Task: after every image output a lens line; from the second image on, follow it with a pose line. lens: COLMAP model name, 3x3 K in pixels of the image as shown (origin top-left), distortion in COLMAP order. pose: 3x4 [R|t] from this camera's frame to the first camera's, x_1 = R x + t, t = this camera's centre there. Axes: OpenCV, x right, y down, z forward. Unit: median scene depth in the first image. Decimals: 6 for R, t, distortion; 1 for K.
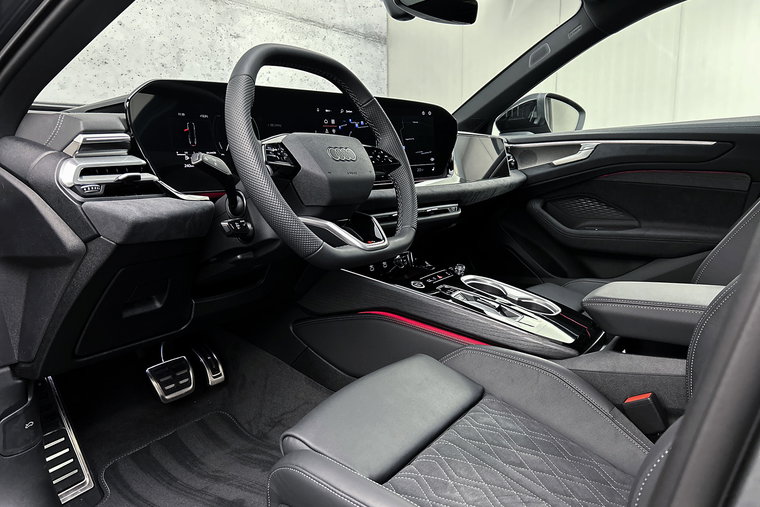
lens RADIAL K [[571.7, 0, 382.5], [0, 571.7, 259.1], [0, 0, 1]] dist [0.087237, -0.130288]
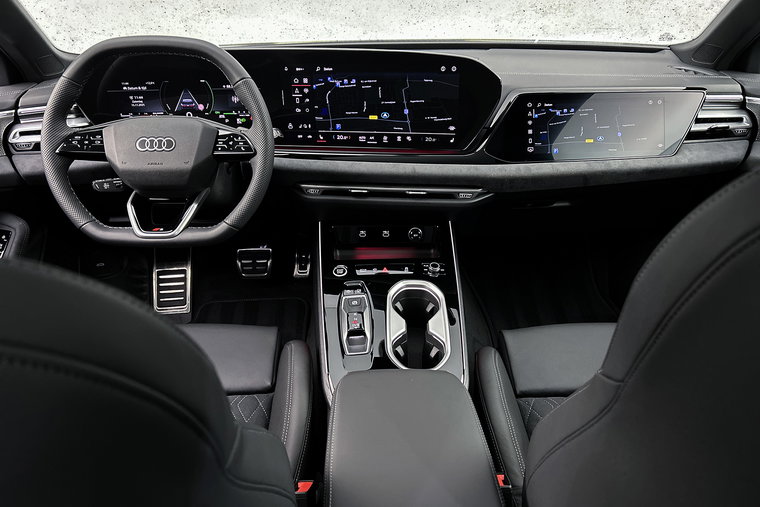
lens RADIAL K [[567.7, 0, 377.4], [0, 567.7, 254.6], [0, 0, 1]] dist [0.077848, -0.093258]
pose [[0.581855, 0.362603, -0.727986, 0.745003], [-0.139391, 0.926327, 0.349985, -0.306367], [0.801258, -0.102166, 0.589531, 0.483636]]
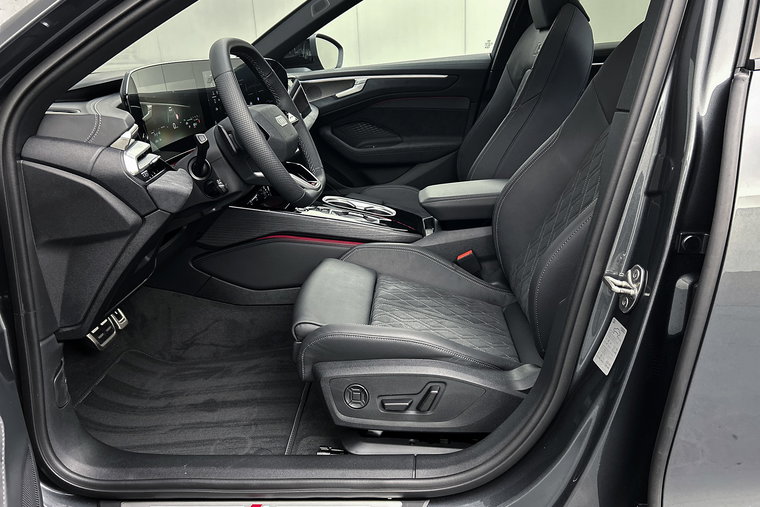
lens RADIAL K [[571.7, 0, 382.5], [0, 571.7, 259.1], [0, 0, 1]] dist [0.087237, -0.130288]
pose [[0.856340, -0.203683, 0.474547, -0.422554], [0.127584, 0.973890, 0.187779, -0.067479], [-0.500403, -0.100258, 0.859968, -0.228233]]
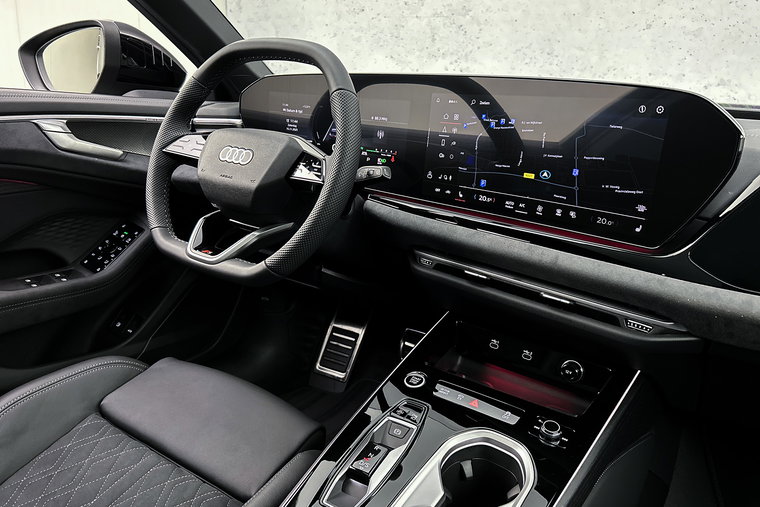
lens RADIAL K [[571.7, 0, 382.5], [0, 571.7, 259.1], [0, 0, 1]] dist [0.087237, -0.130288]
pose [[-0.015401, 0.300476, -0.953665, 0.615169], [-0.224583, 0.928368, 0.296133, -0.254367], [0.974333, 0.218738, 0.053184, 0.871138]]
